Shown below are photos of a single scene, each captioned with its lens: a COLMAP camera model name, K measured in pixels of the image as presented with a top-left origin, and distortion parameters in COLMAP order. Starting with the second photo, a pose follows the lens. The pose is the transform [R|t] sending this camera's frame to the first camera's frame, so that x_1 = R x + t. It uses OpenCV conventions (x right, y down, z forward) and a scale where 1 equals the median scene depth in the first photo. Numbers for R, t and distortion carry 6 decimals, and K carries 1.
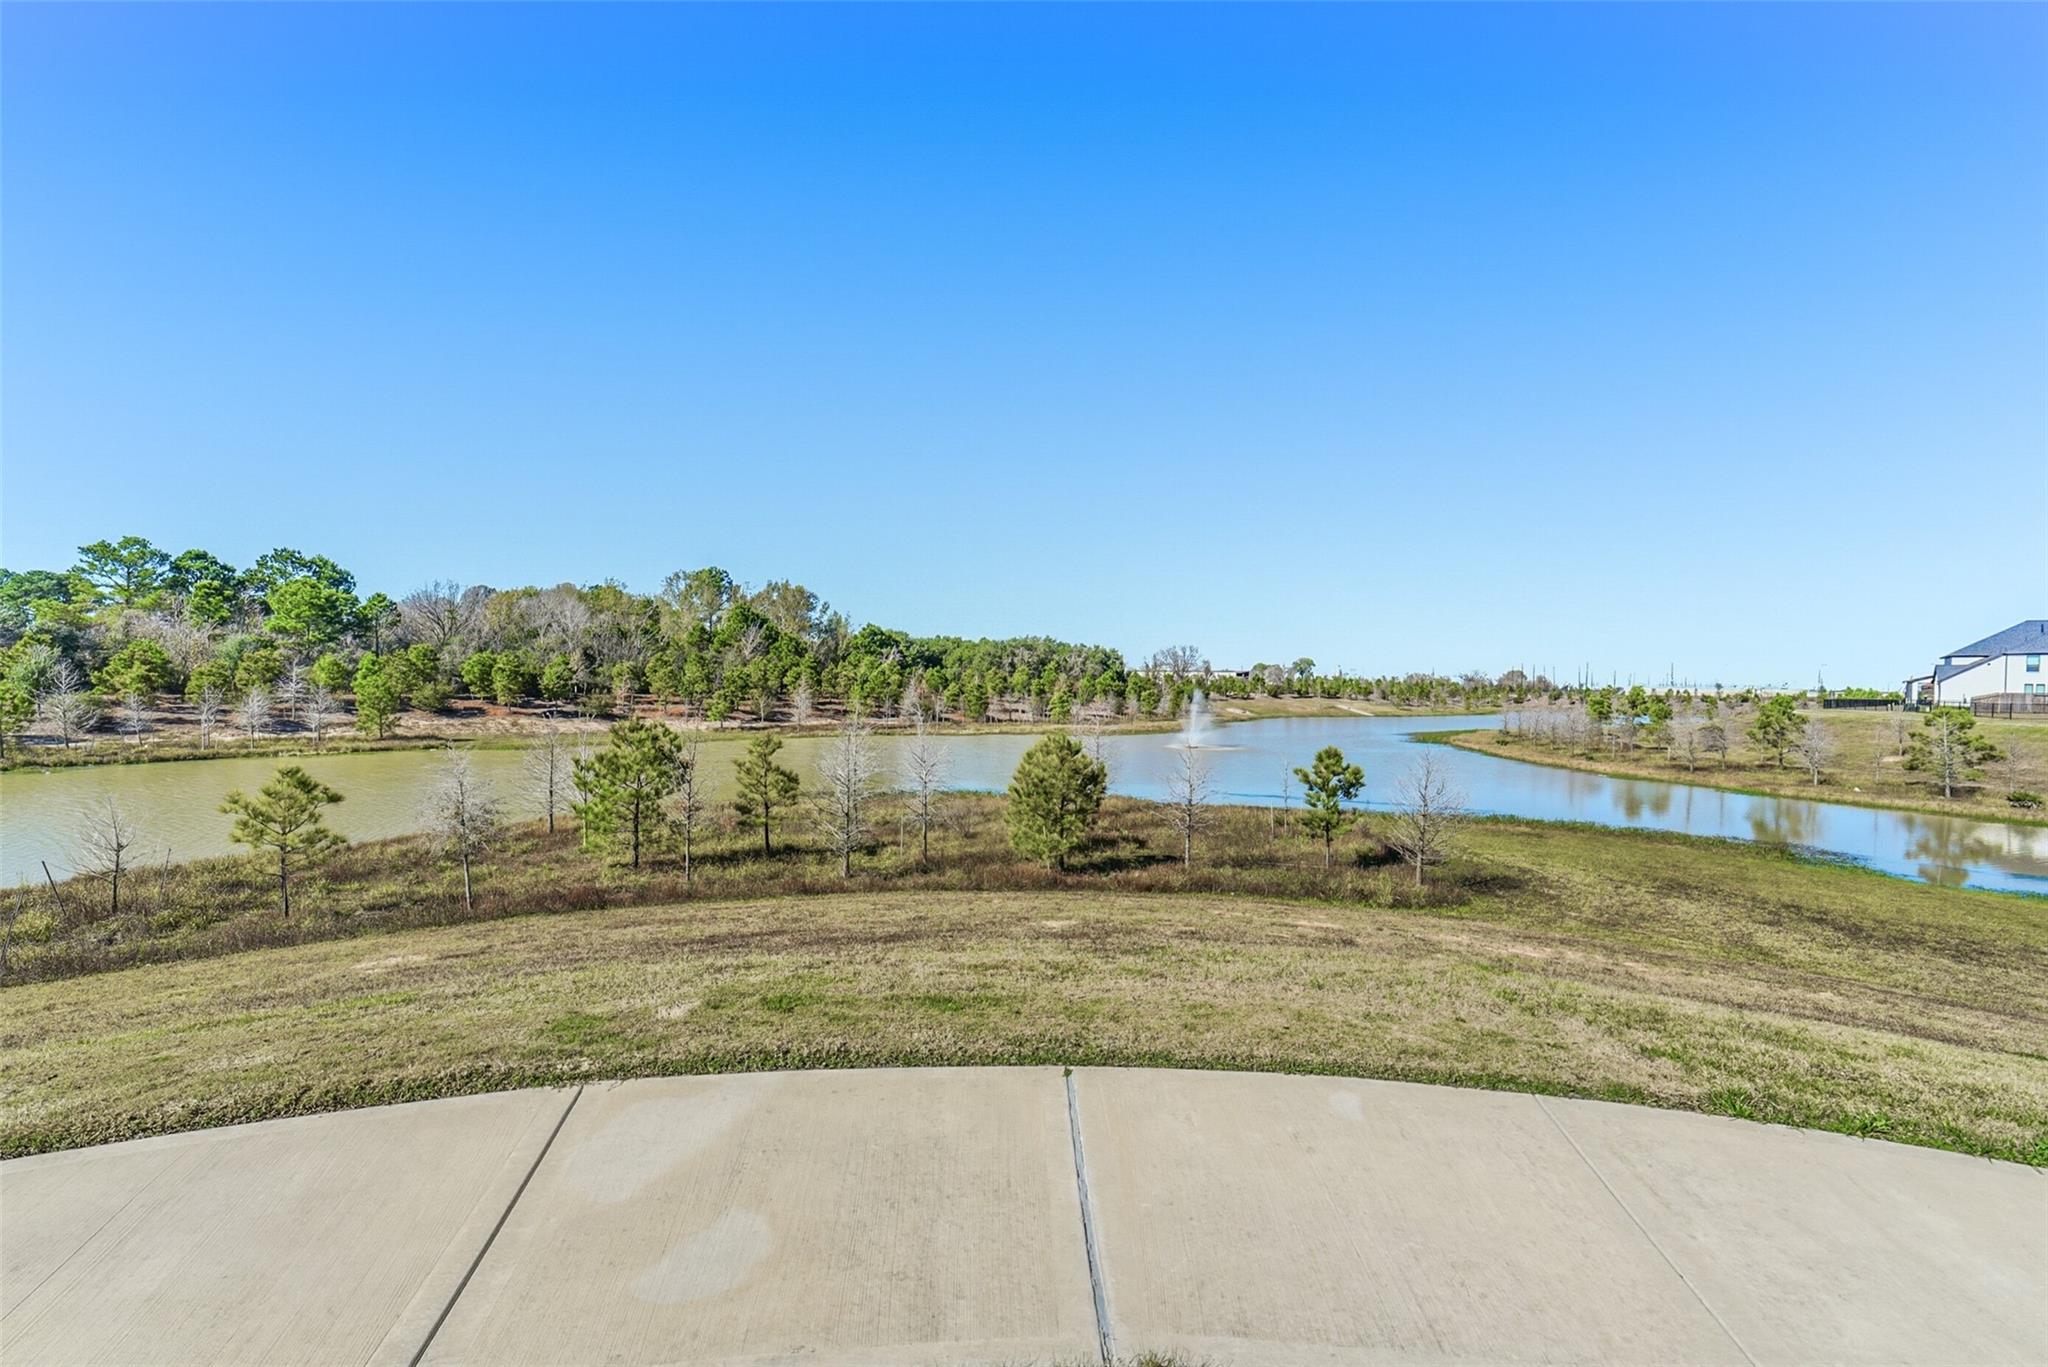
lens RADIAL K [[812.4, 0, 1034.5], [0, 812.4, 688.5], [0, 0, 1]] dist [-0.010651, 0.002474]
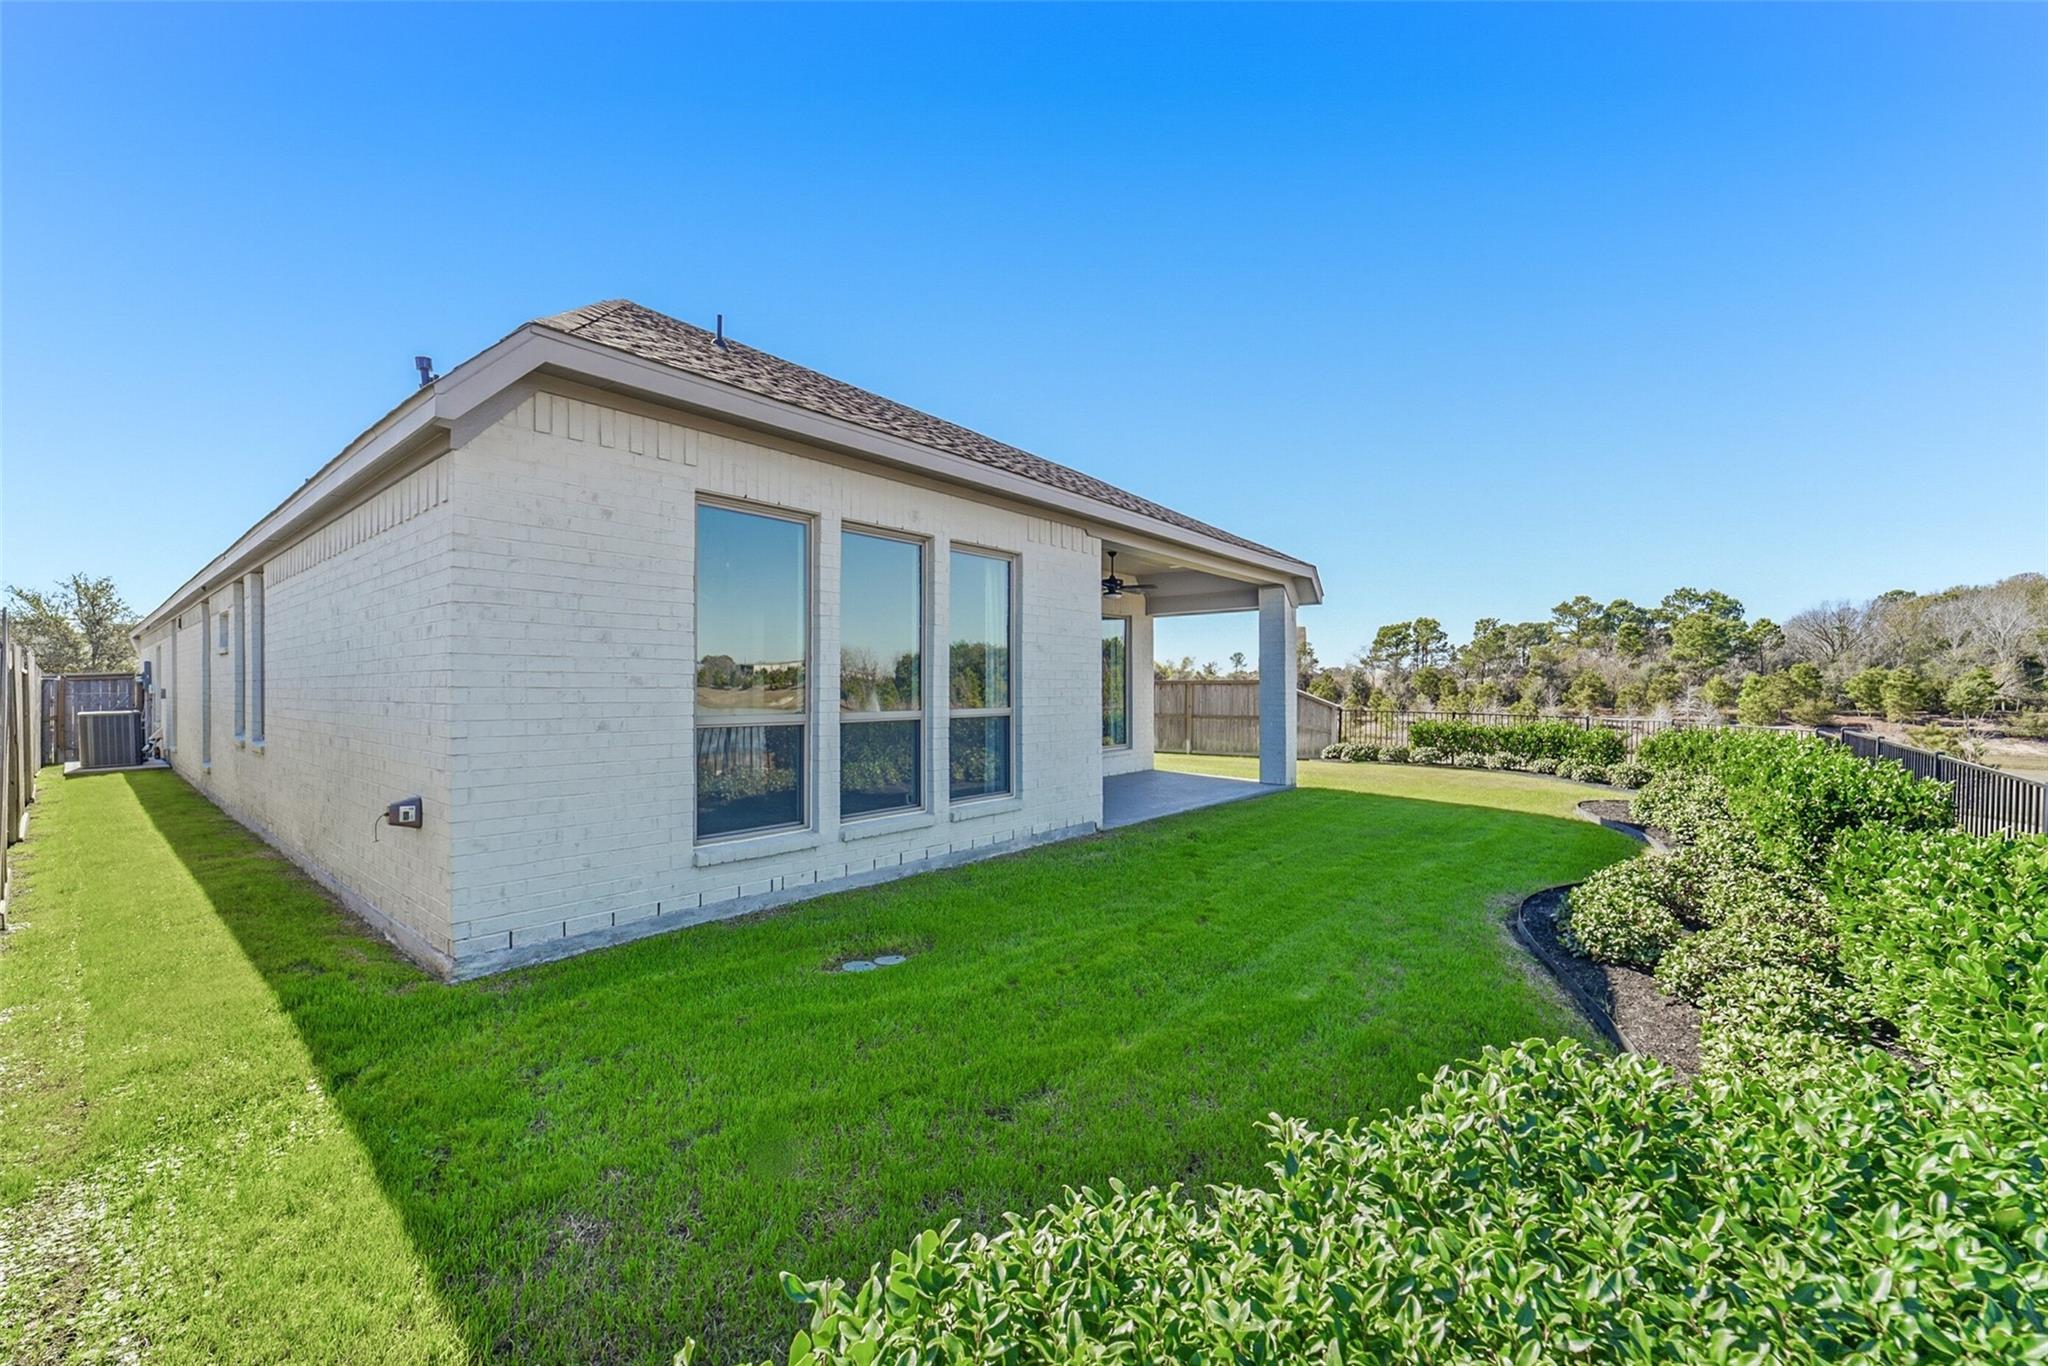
lens RADIAL K [[812.4, 0, 1025.1], [0, 812.4, 692.4], [0, 0, 1]] dist [-0.010651, 0.002474]
pose [[0.131949, -0.012729, -0.991175, 0.131633], [-0.004290, 0.999901, -0.013412, 0.002005], [0.991247, 0.006022, 0.131882, -0.130610]]
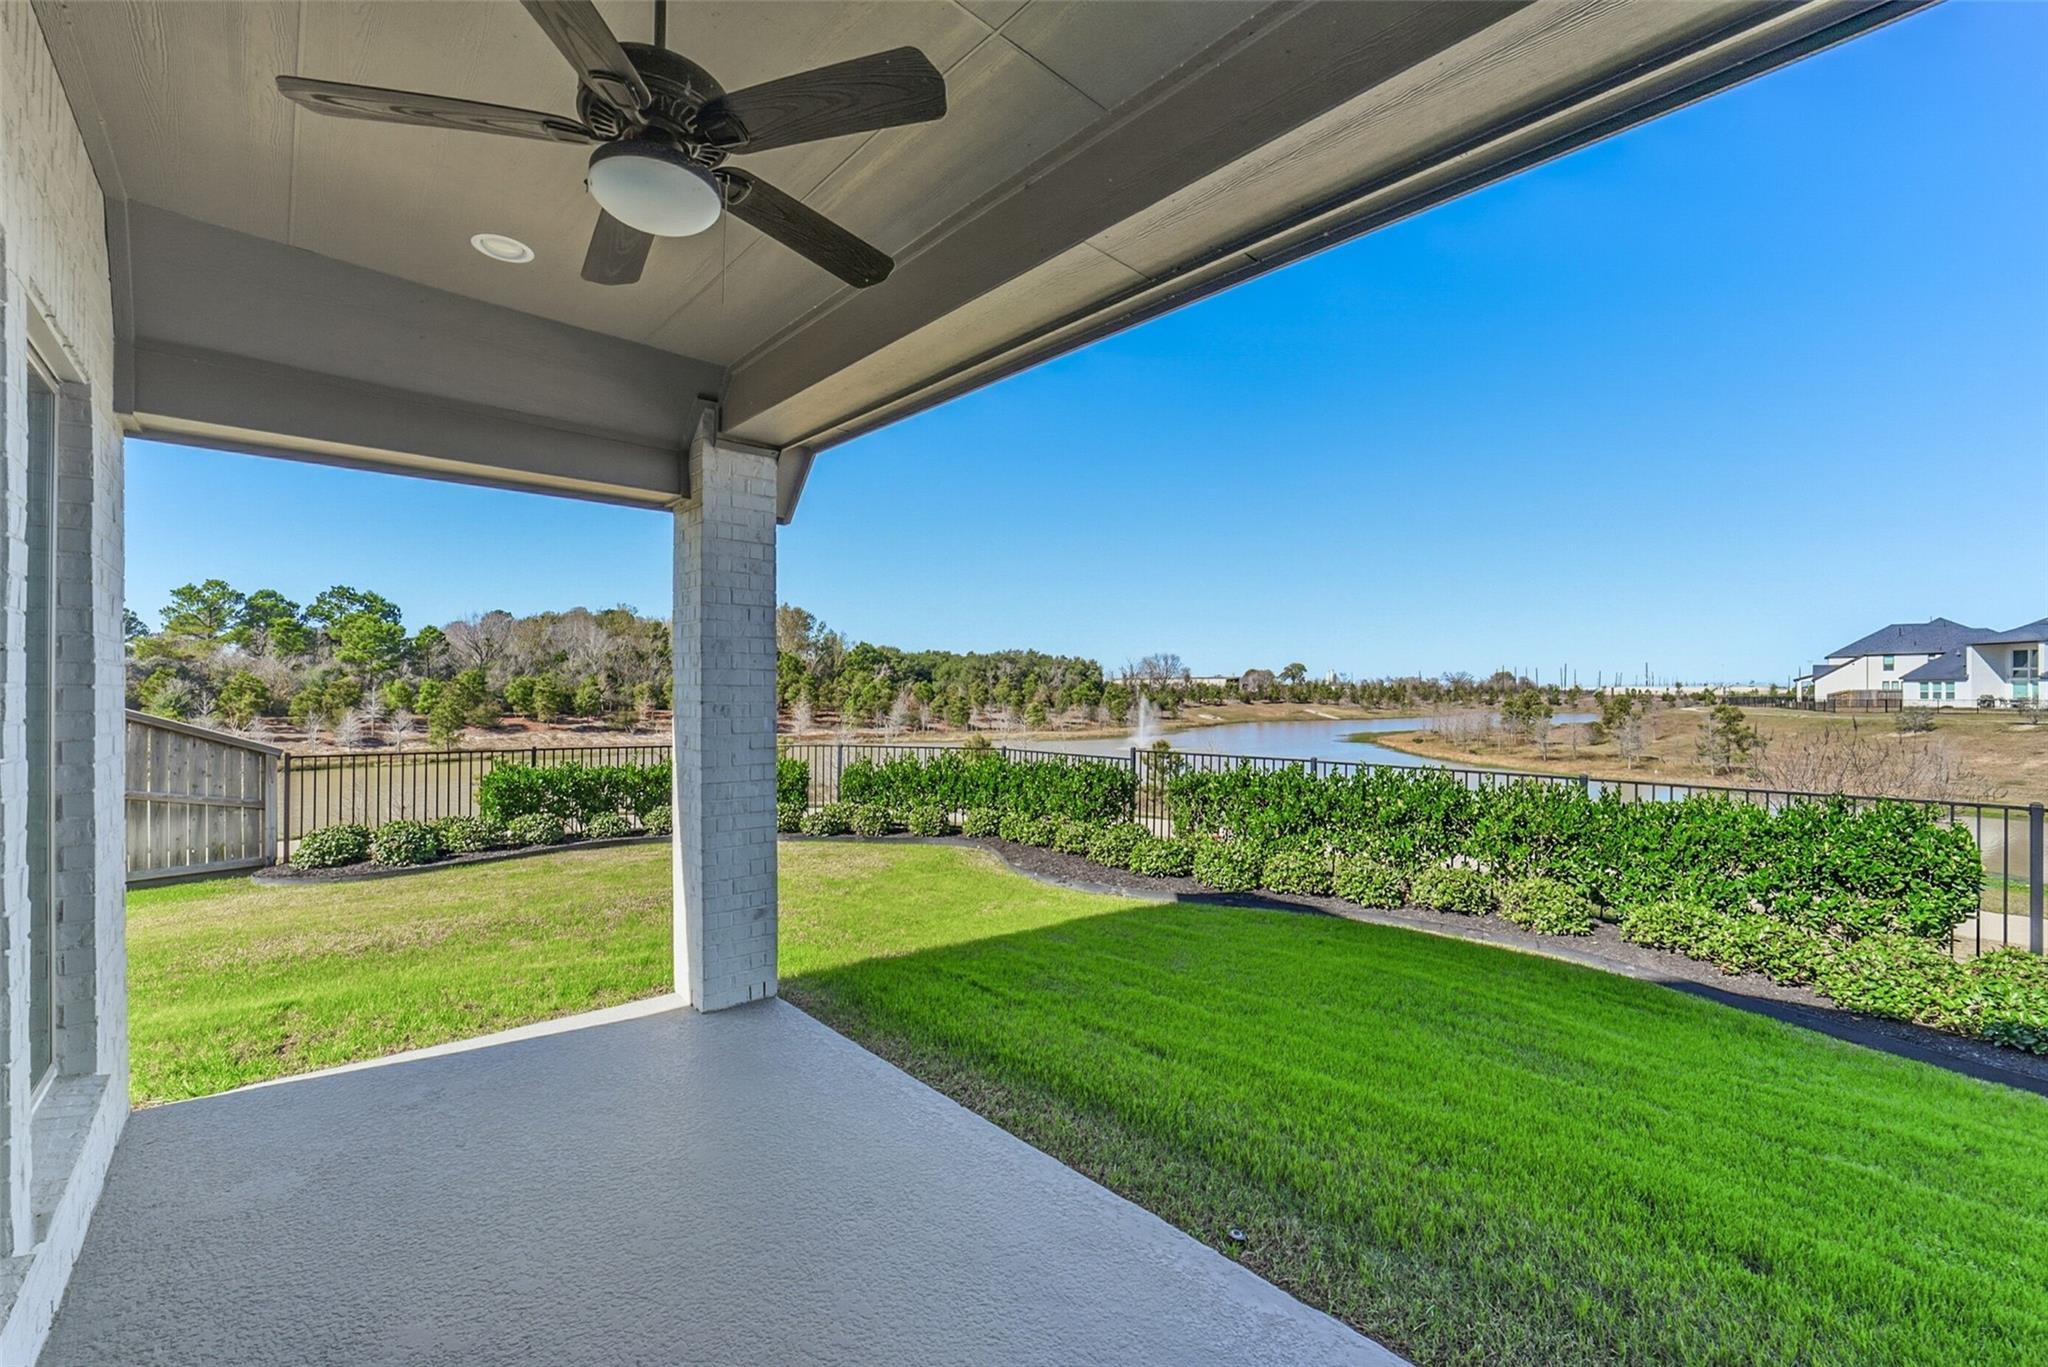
lens RADIAL K [[812.4, 0, 1028.4], [0, 812.4, 685.3], [0, 0, 1]] dist [-0.010651, 0.002474]
pose [[0.999848, -0.016482, -0.005663, 0.034171], [0.016397, 0.999757, -0.014702, -0.002487], [0.005904, 0.014607, 0.999876, -0.120763]]
